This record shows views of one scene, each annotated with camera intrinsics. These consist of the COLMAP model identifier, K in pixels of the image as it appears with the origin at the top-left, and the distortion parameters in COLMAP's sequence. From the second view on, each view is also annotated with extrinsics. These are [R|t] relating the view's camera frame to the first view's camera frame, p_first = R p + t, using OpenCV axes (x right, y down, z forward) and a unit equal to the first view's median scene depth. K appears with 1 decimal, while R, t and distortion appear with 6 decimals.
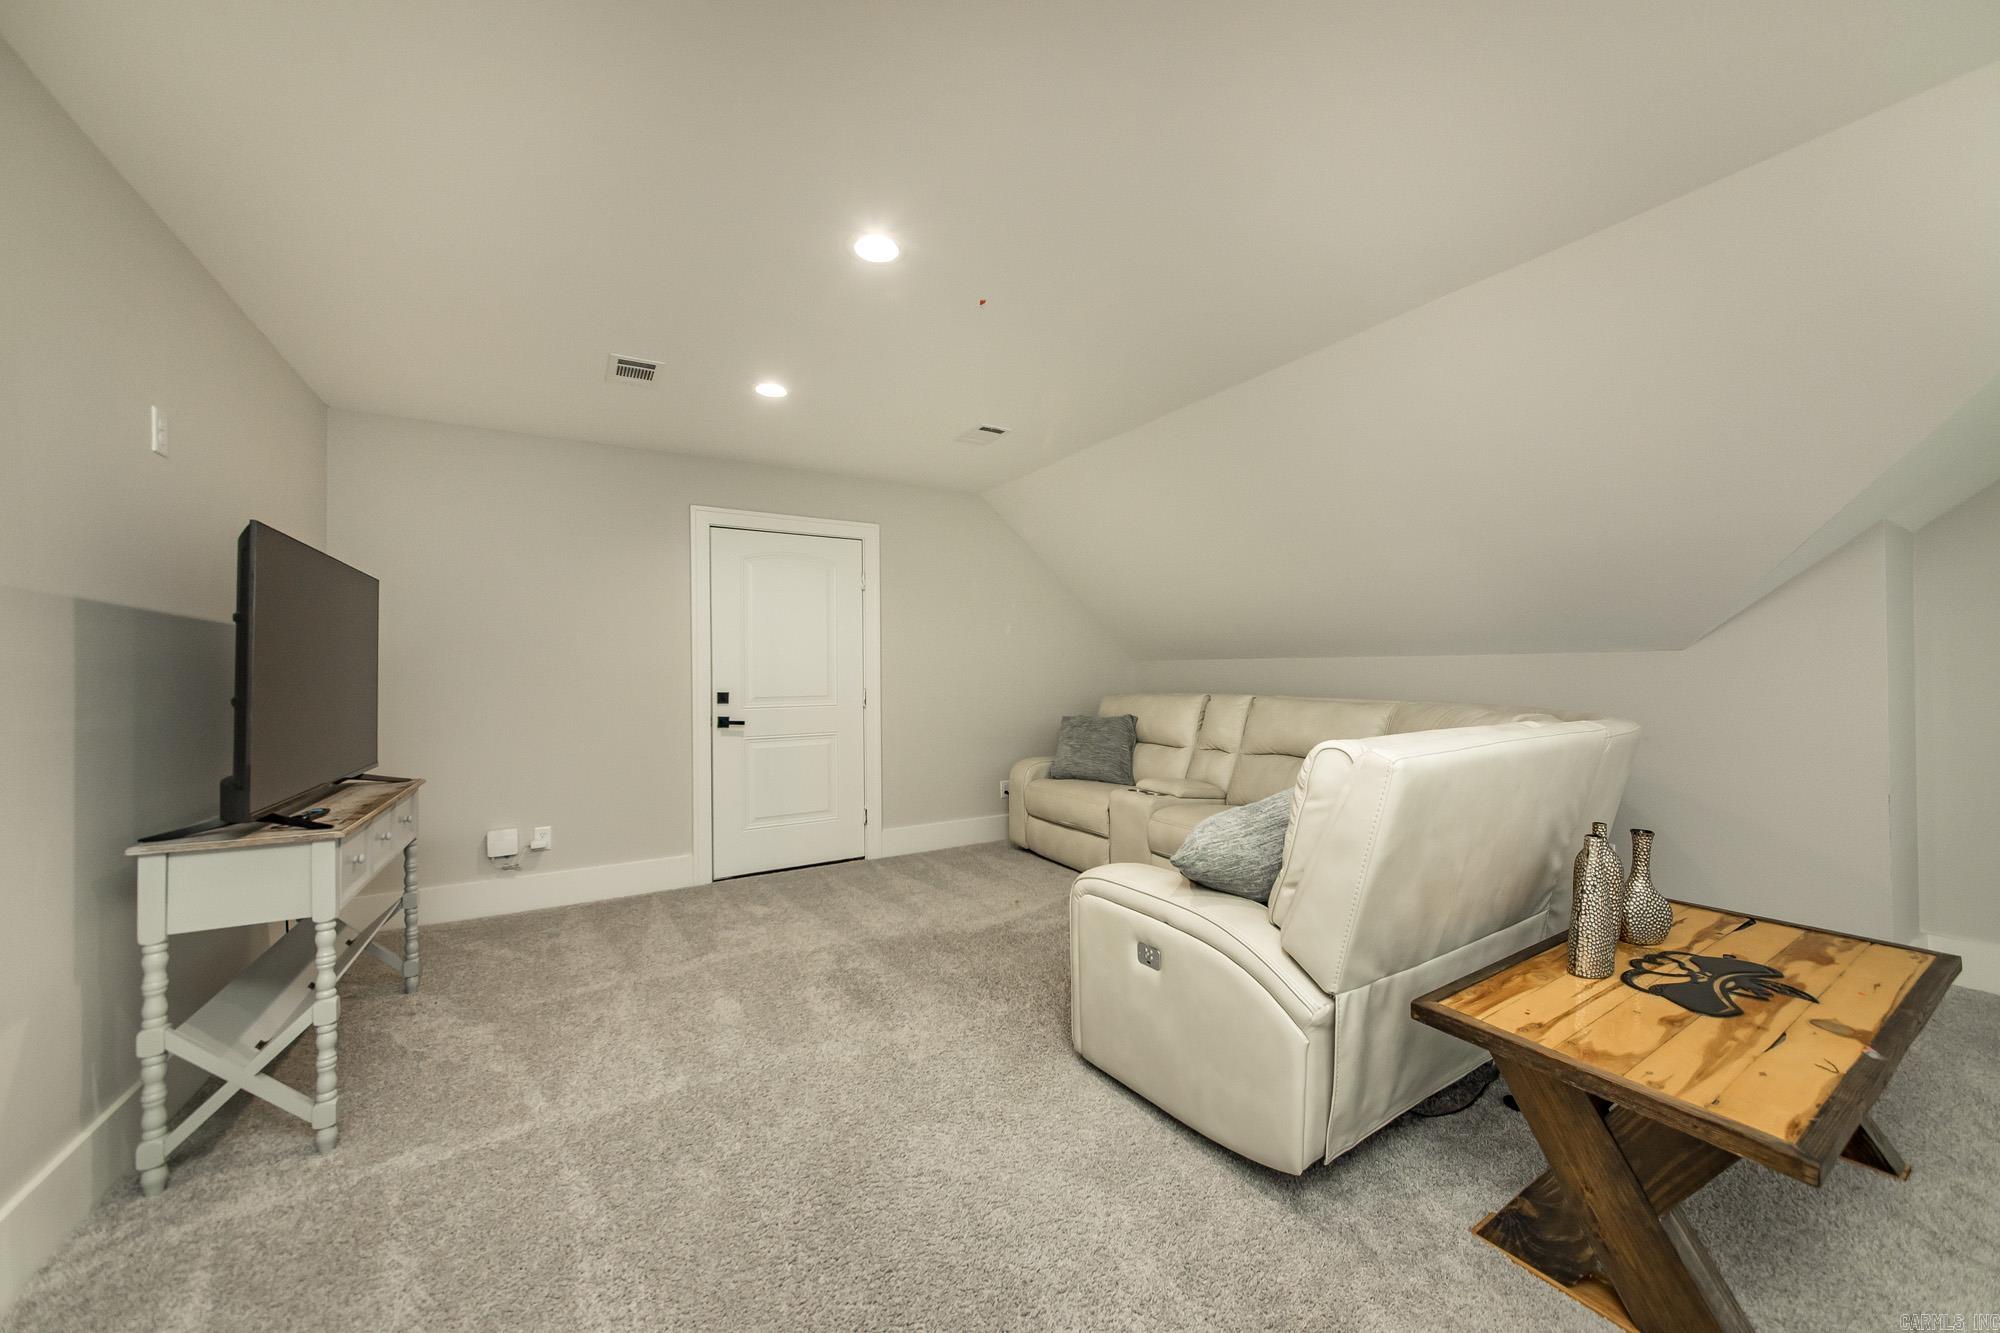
lens RADIAL K [[734.0, 0, 988.4], [0, 734.0, 657.5], [0, 0, 1]] dist [-0.000881, 0.000054]
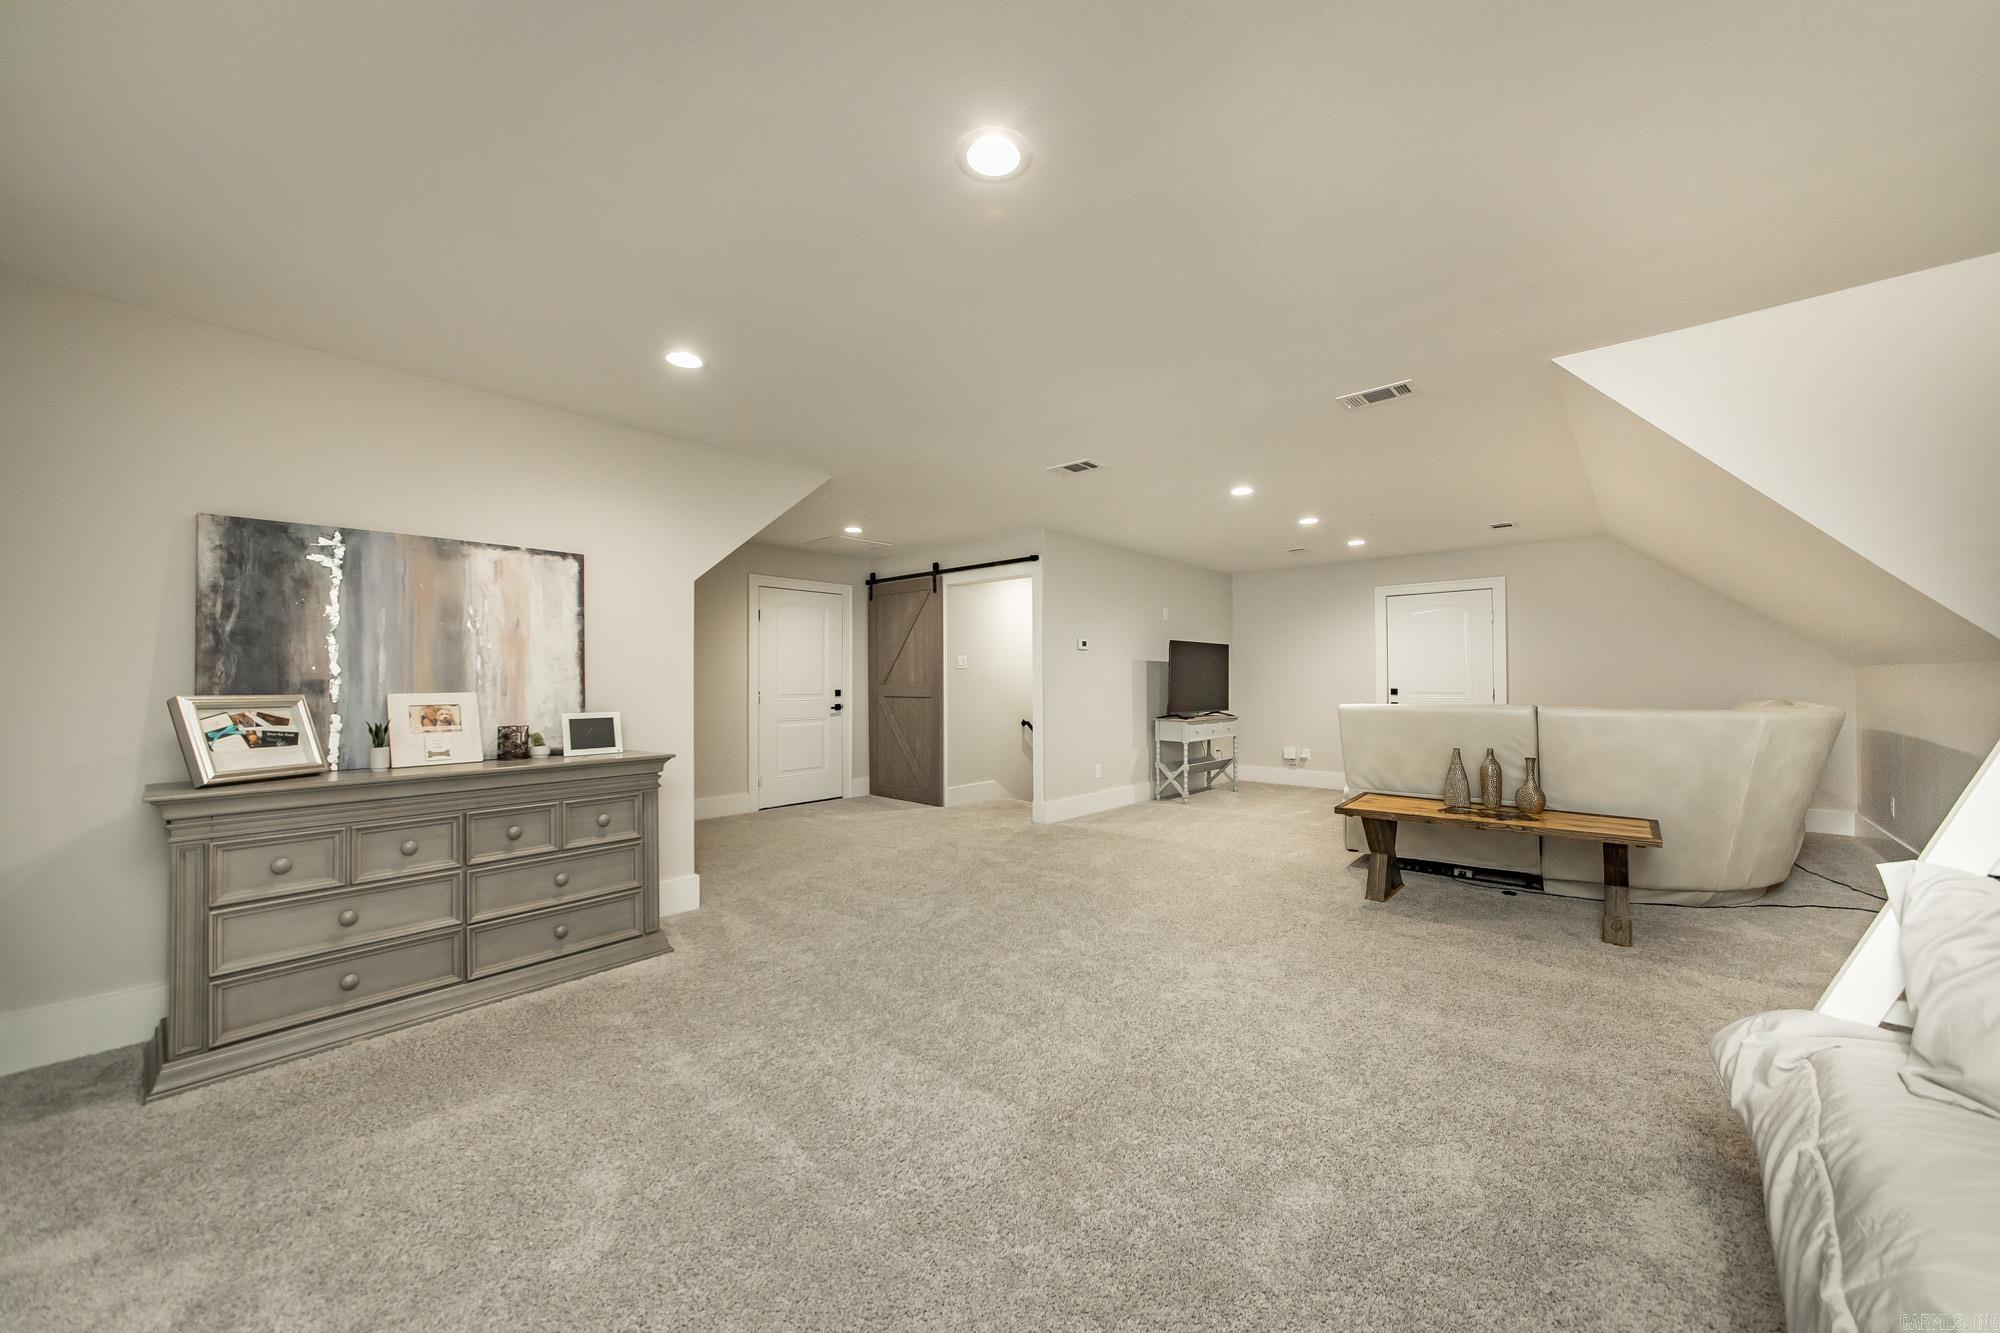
lens RADIAL K [[710.9, 0, 987.6], [0, 710.9, 664.8], [0, 0, 1]] dist [-0.013367, 0.000104]
pose [[0.286506, -0.020710, -0.957855, 2.302325], [0.022702, 0.999632, -0.014822, -0.016718], [0.957810, -0.017498, 0.286871, -1.016244]]
